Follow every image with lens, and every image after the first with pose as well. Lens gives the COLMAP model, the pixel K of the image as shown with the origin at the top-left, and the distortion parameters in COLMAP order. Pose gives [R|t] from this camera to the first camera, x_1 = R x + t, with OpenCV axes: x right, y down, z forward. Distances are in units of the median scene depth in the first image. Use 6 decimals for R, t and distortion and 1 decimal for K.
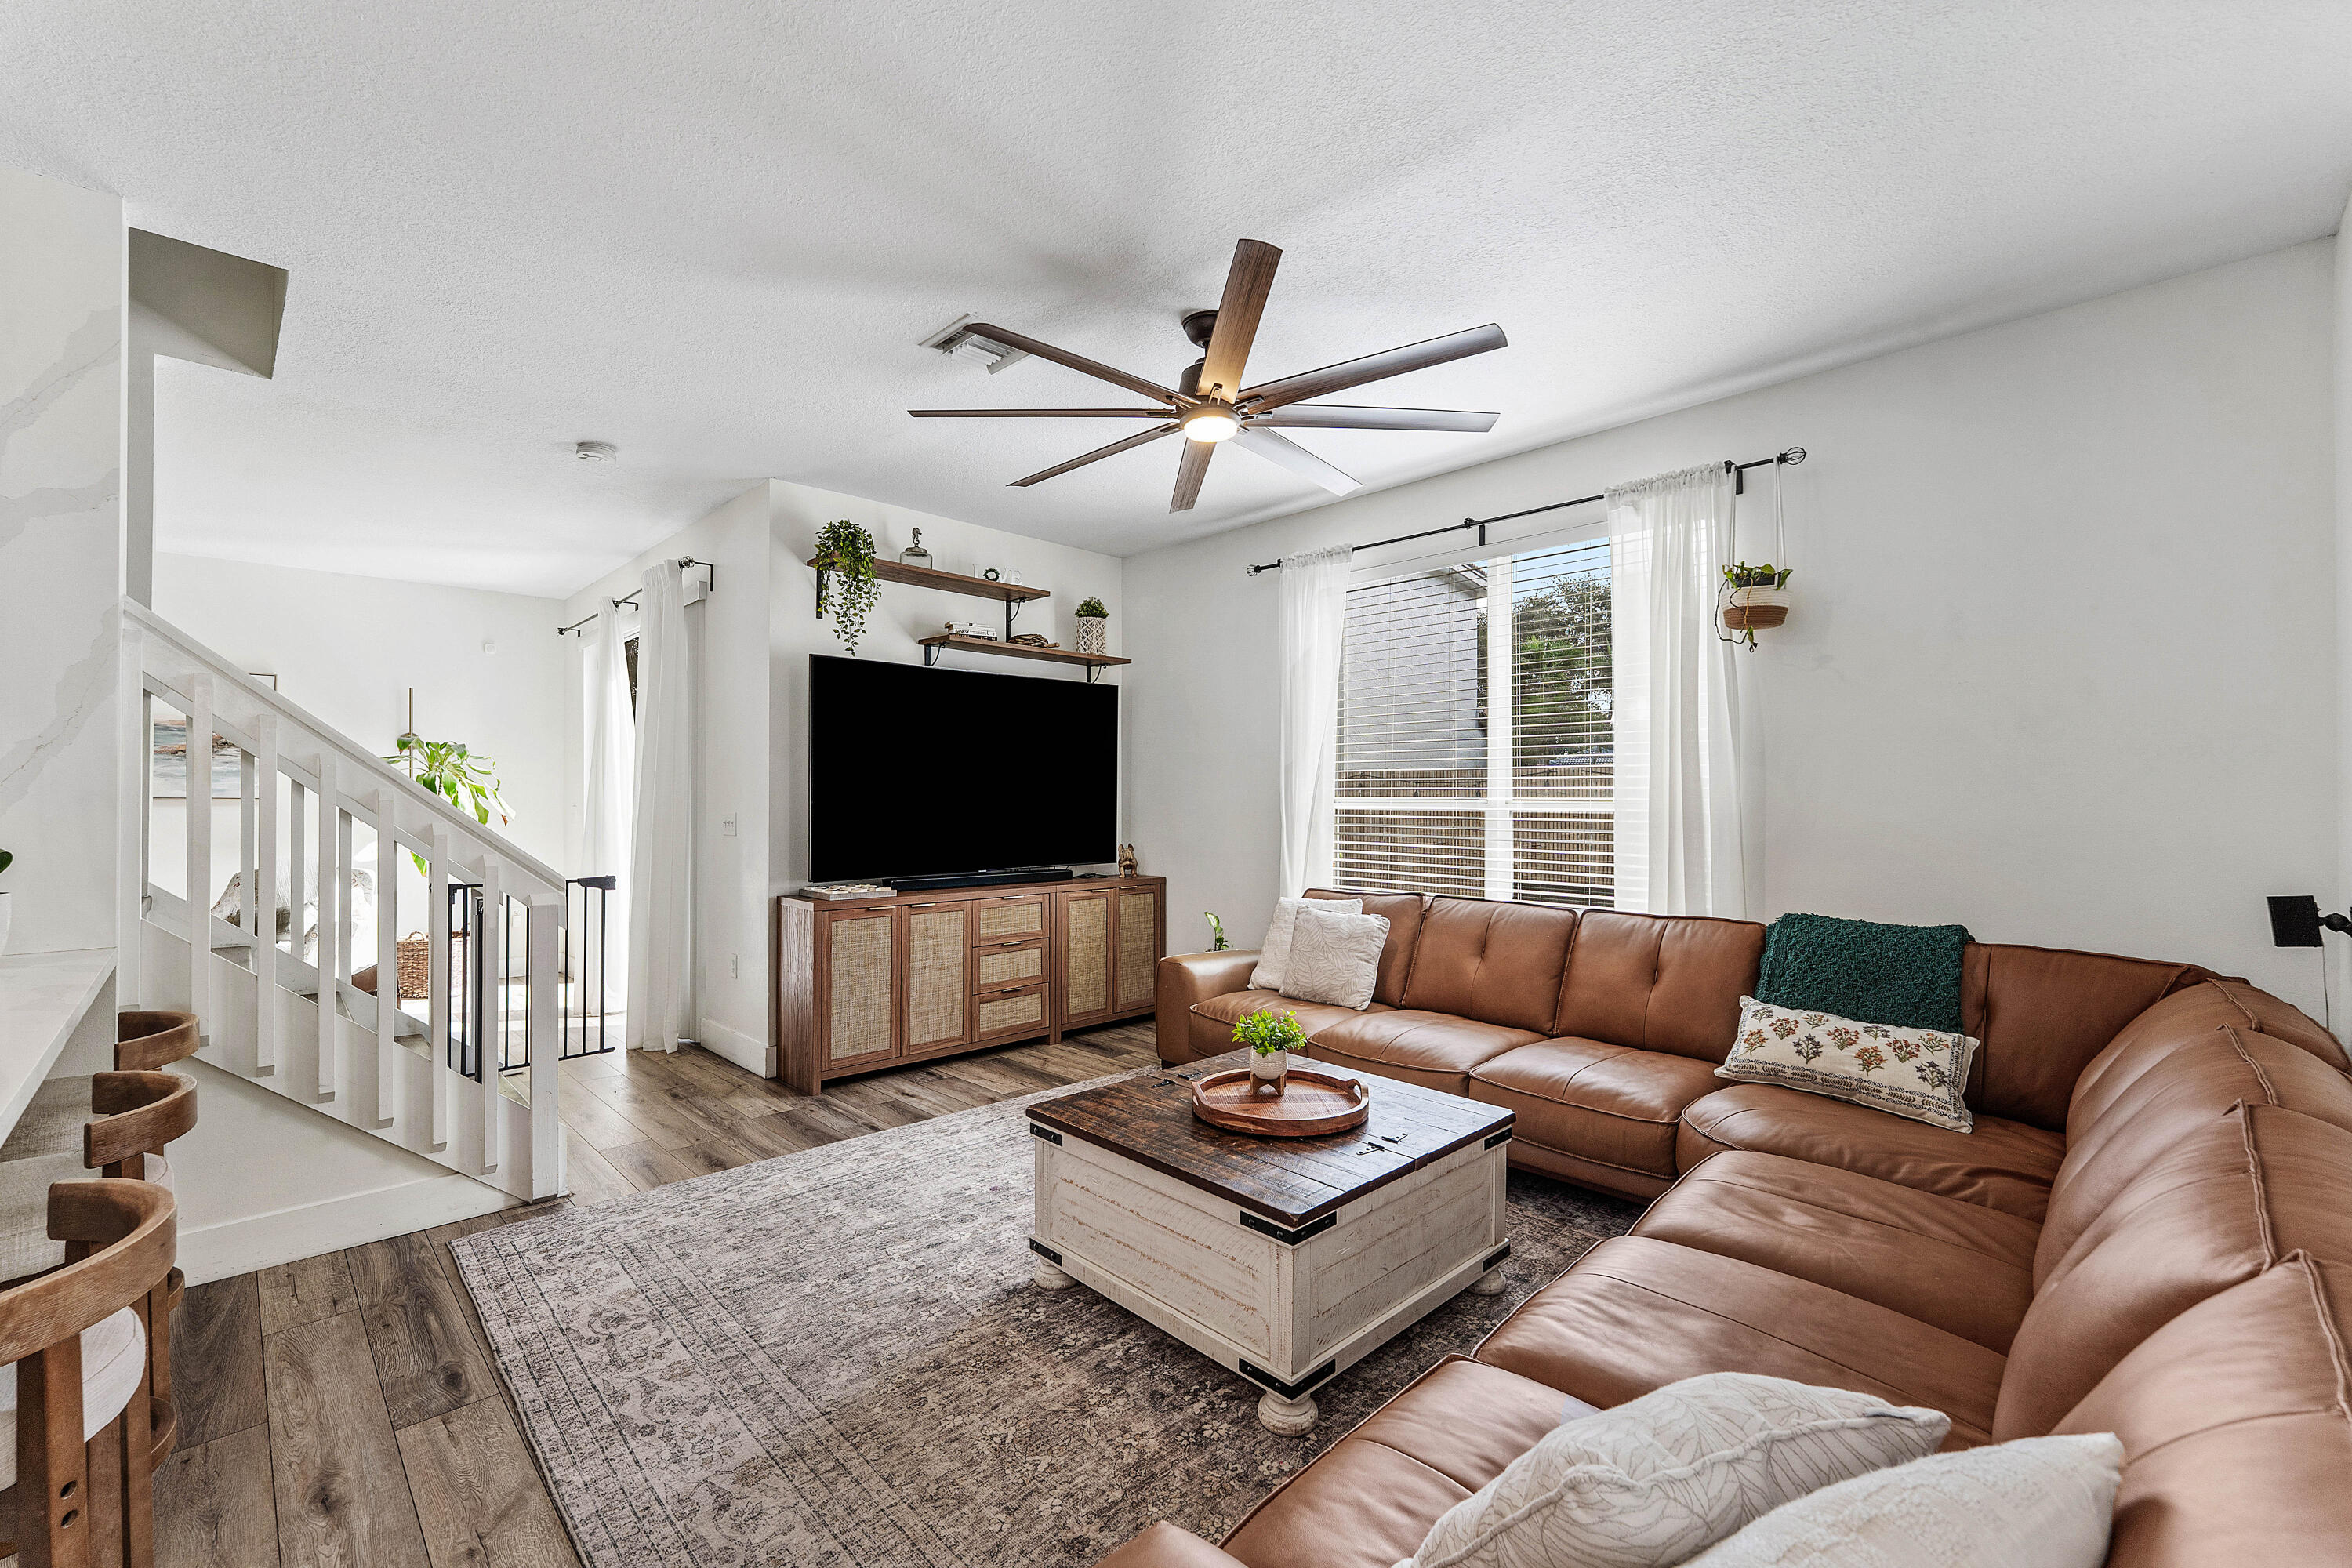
lens RADIAL K [[968.0, 0, 1169.4], [0, 968.0, 801.9], [0, 0, 1]] dist [-0.000841, 0.000495]
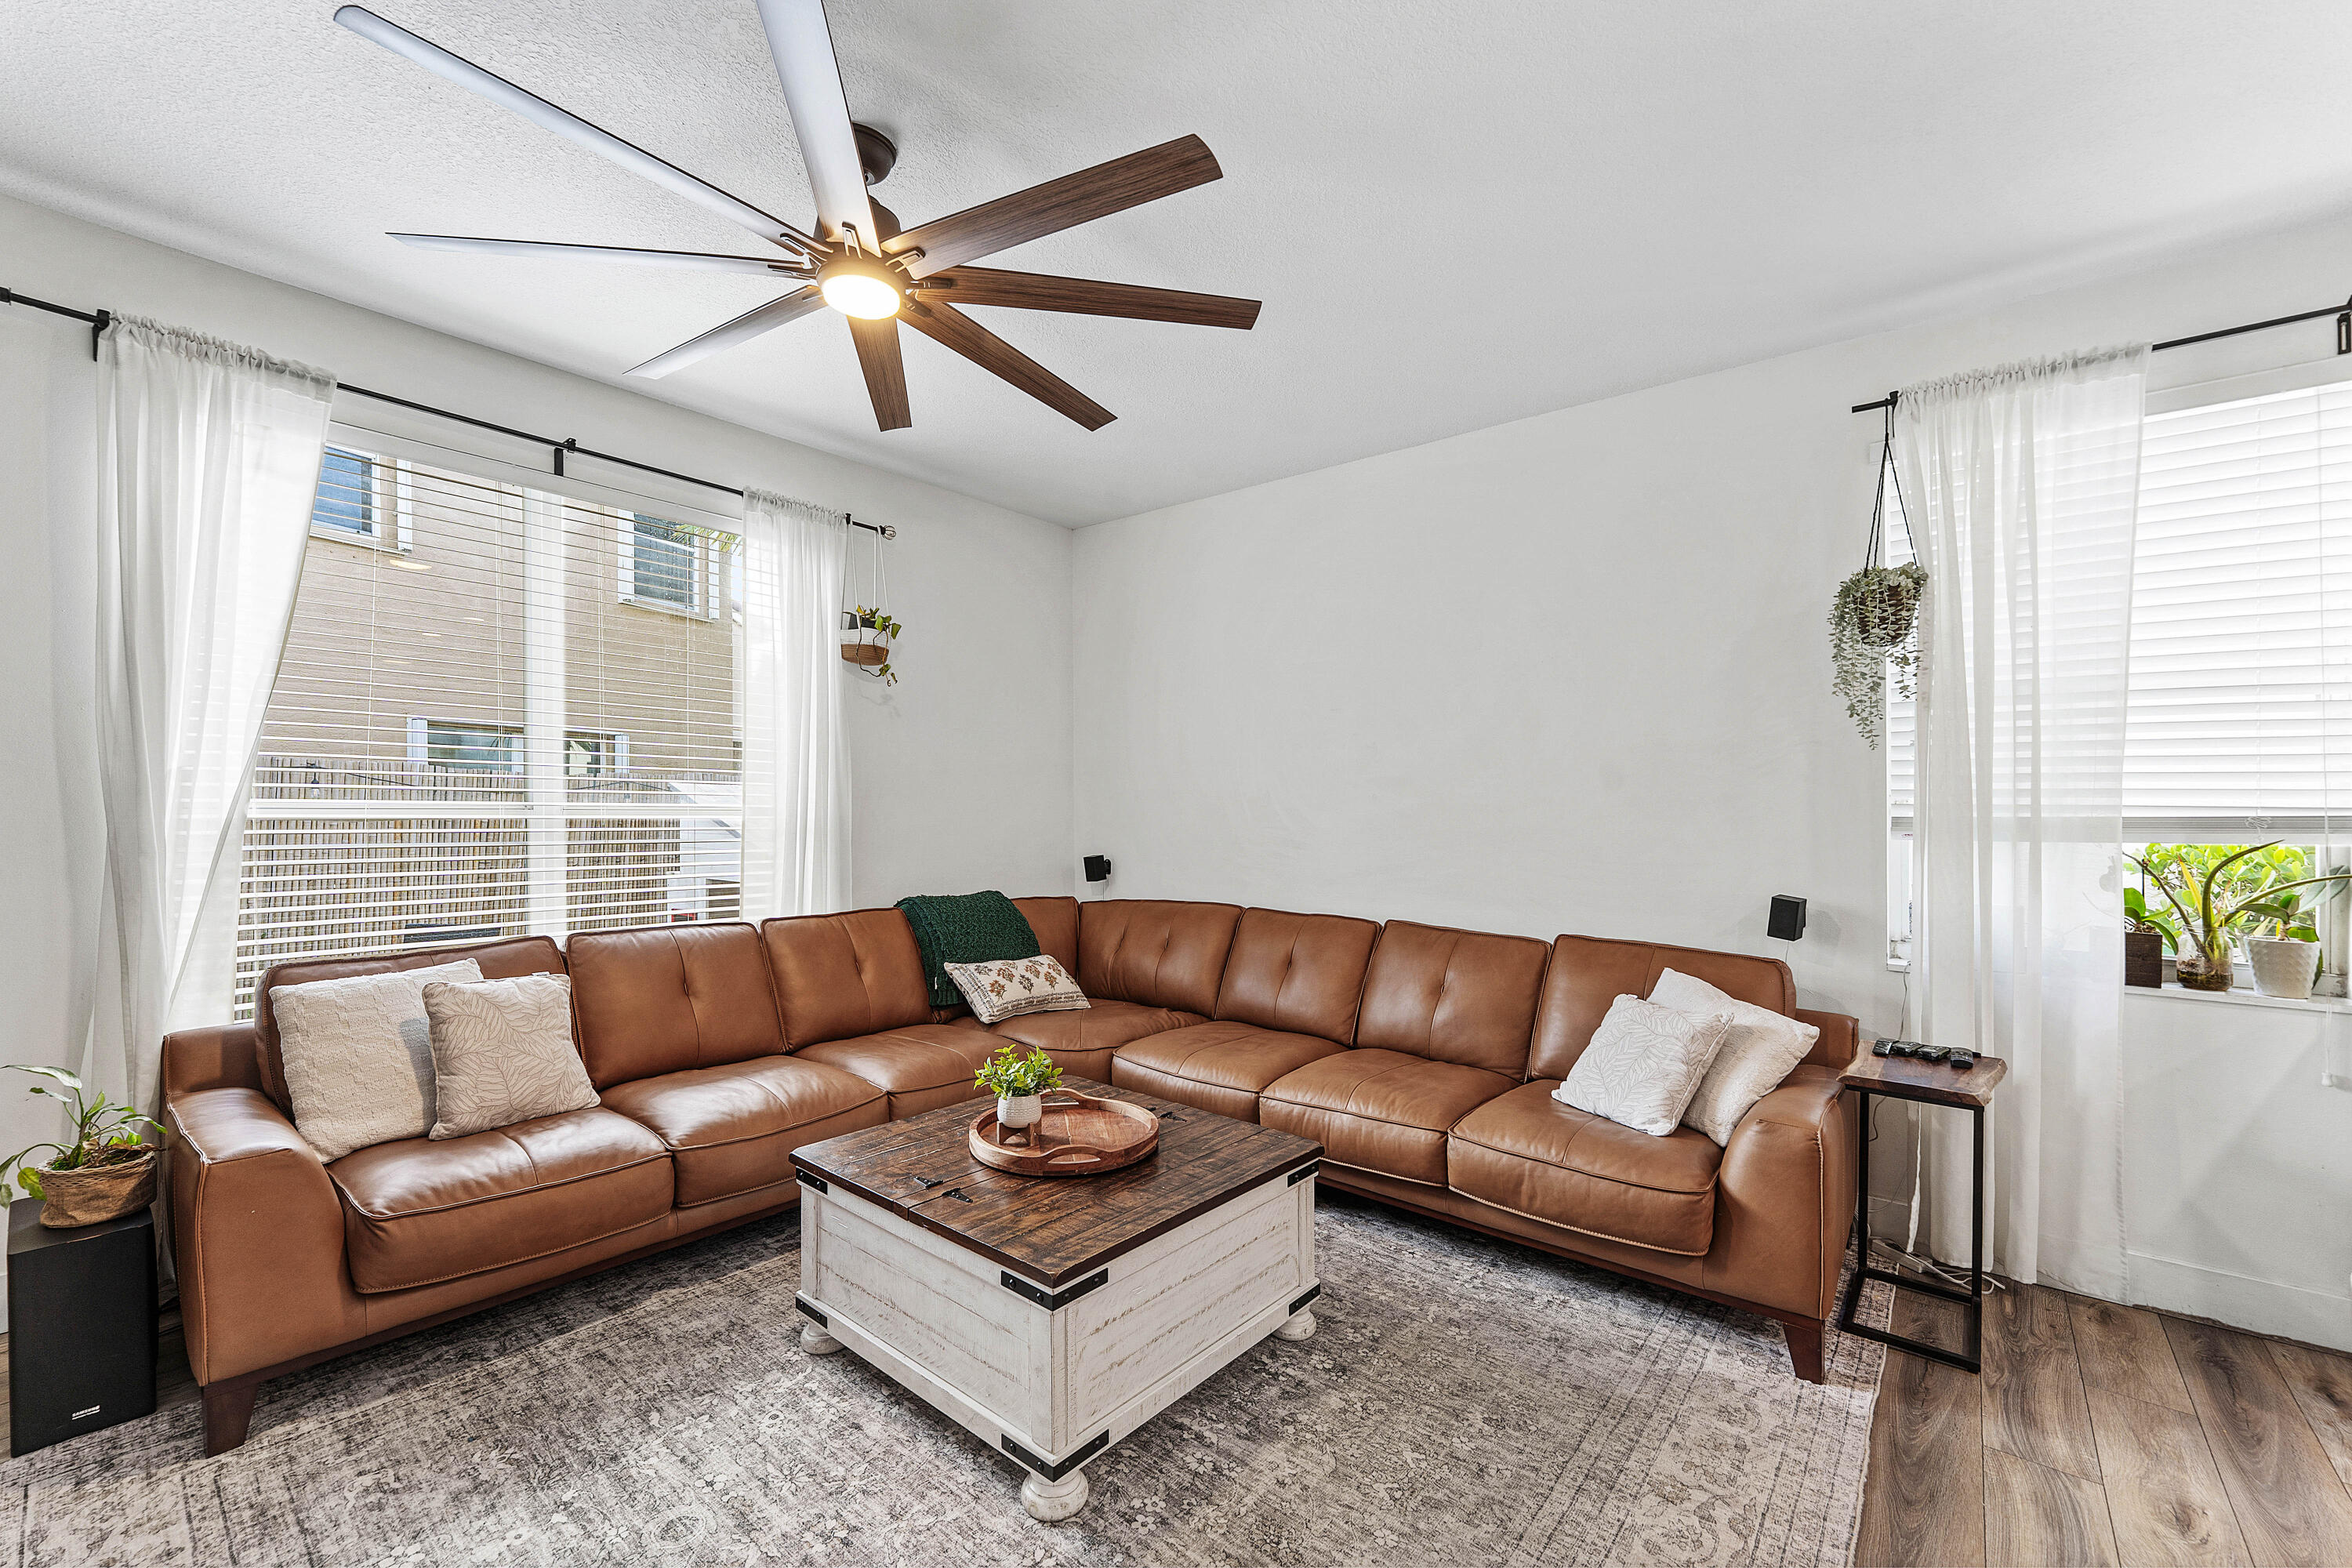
lens RADIAL K [[968.0, 0, 1169.4], [0, 968.0, 801.9], [0, 0, 1]] dist [-0.000841, 0.000495]
pose [[-0.105793, 0.001732, 0.994387, -0.645329], [-0.007673, 0.999967, -0.002558, -0.008767], [-0.994359, -0.007901, -0.105776, 0.779447]]
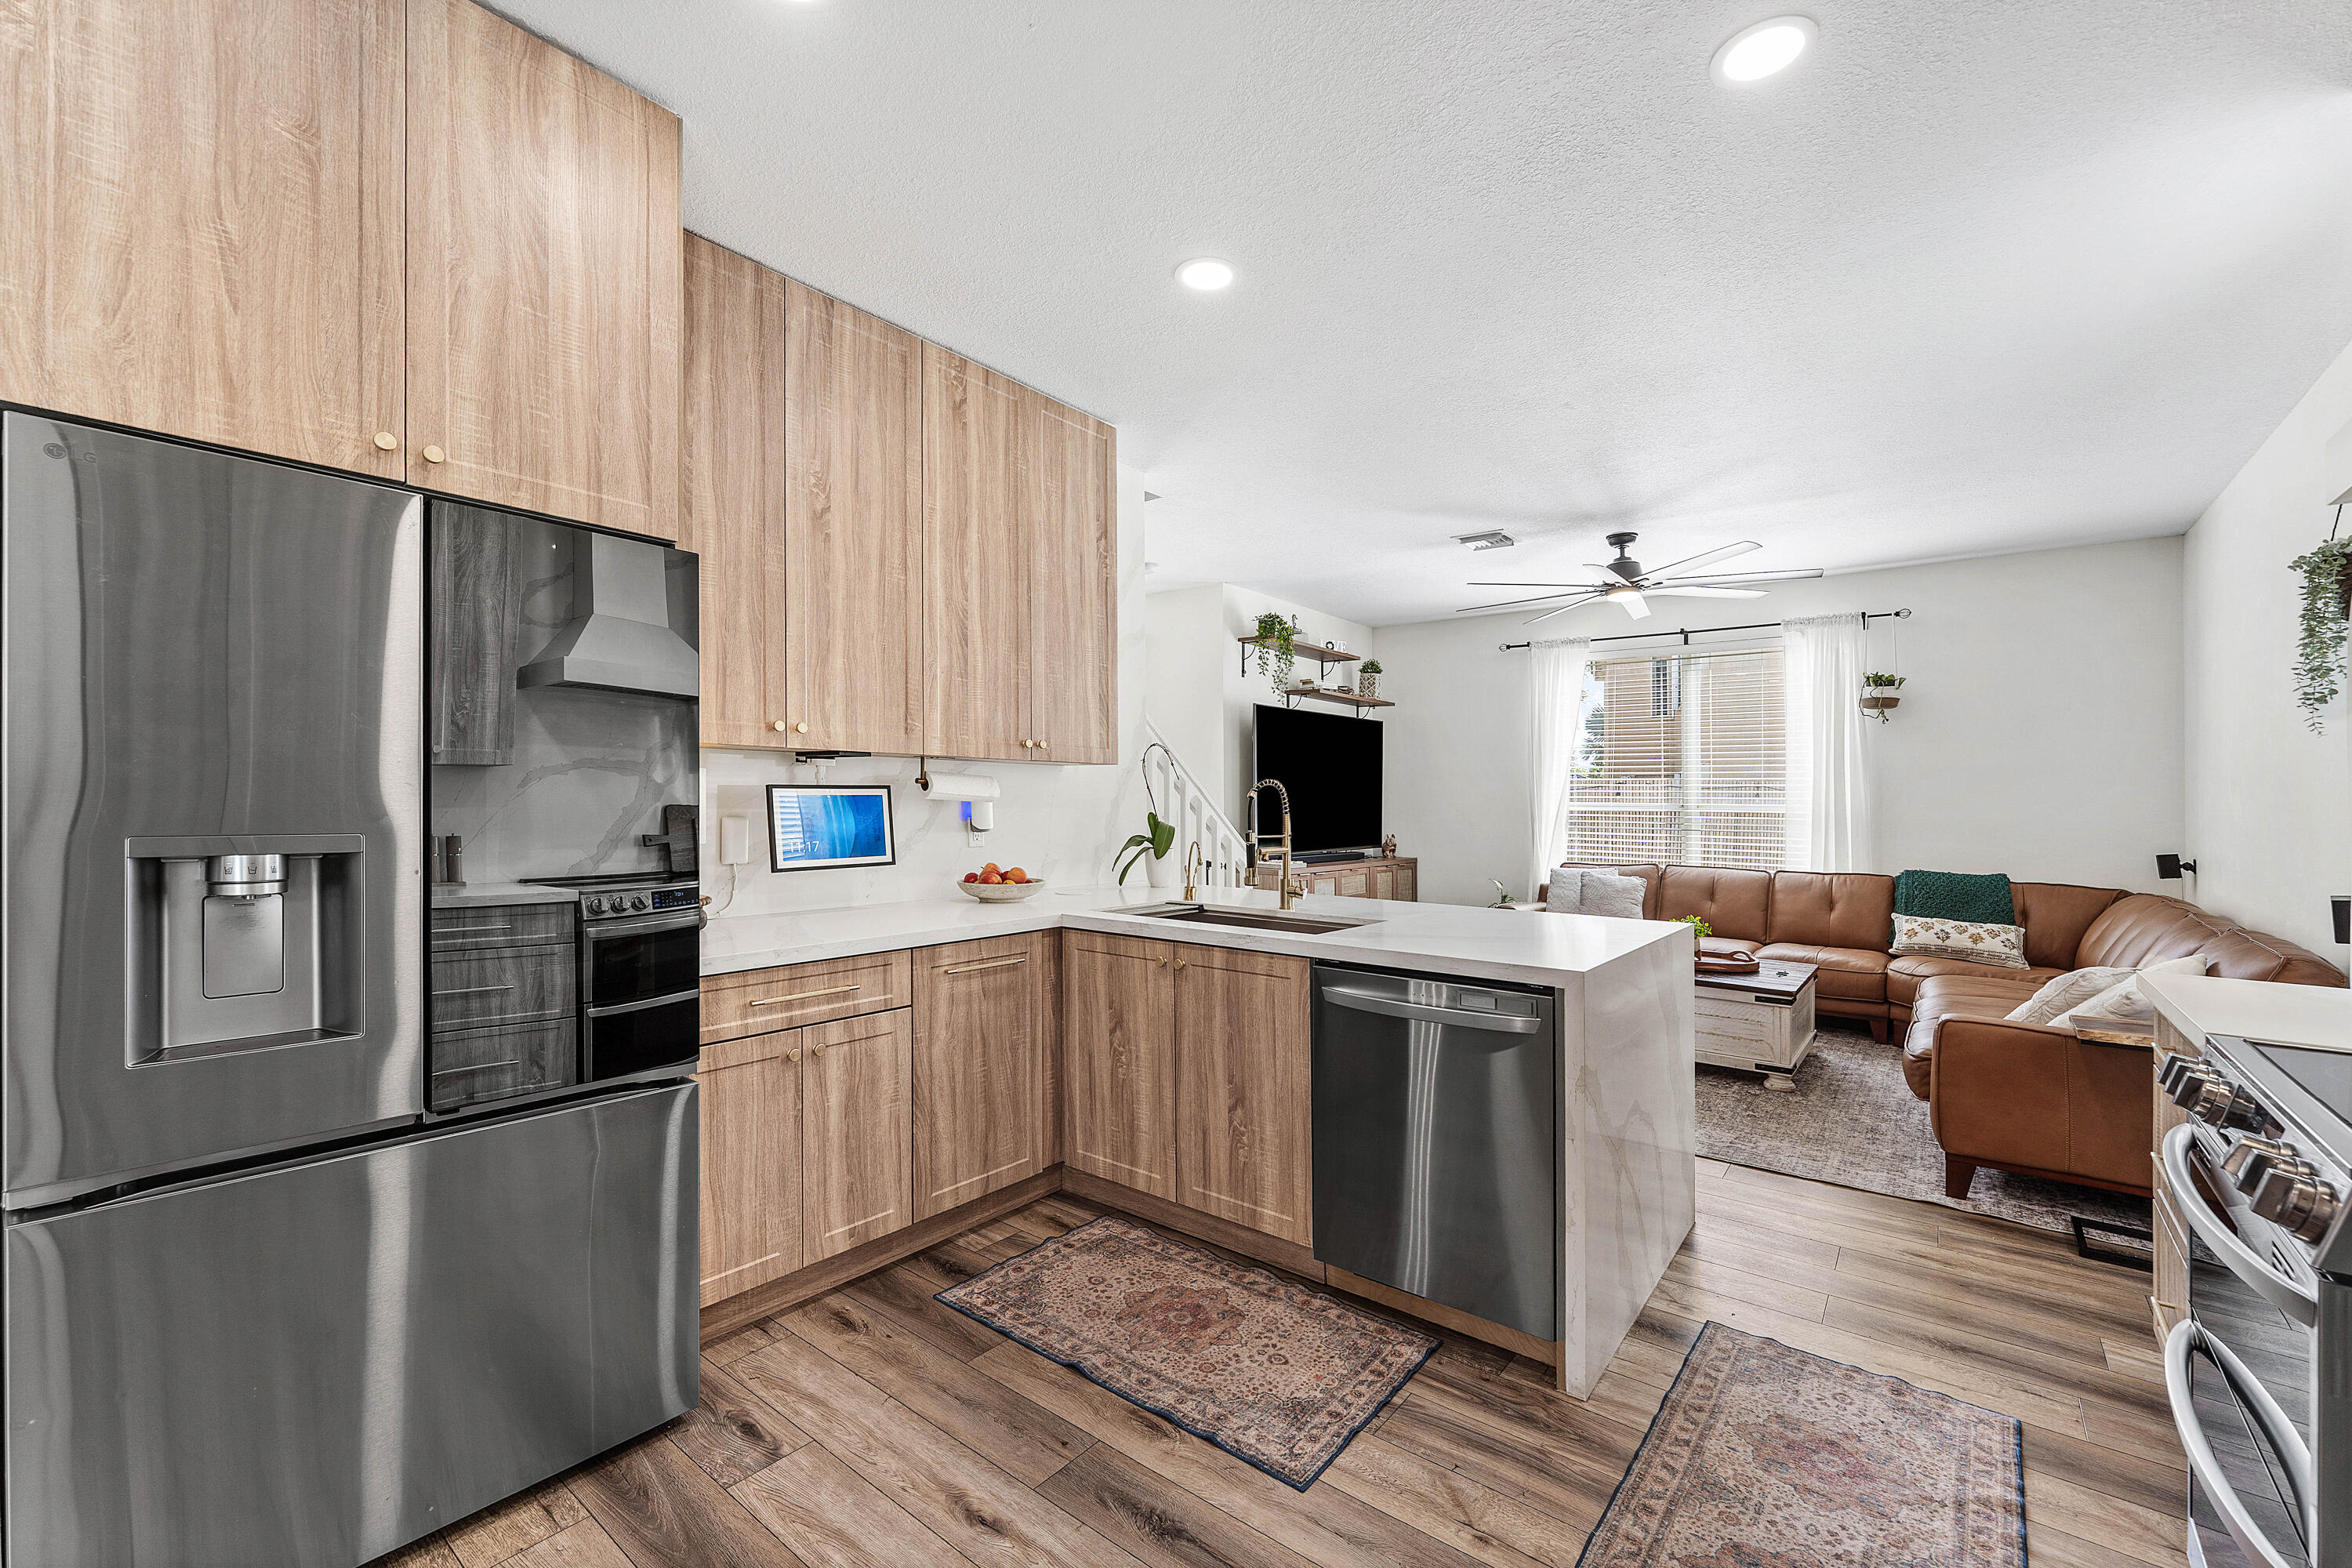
lens RADIAL K [[969.2, 0, 1158.8], [0, 969.2, 797.7], [0, 0, 1]] dist [-0.000736, -0.000385]
pose [[0.993611, 0.007558, 0.112603, -0.927683], [-0.007108, 0.999965, -0.004398, -0.001060], [-0.112632, 0.003570, 0.993630, -0.622579]]
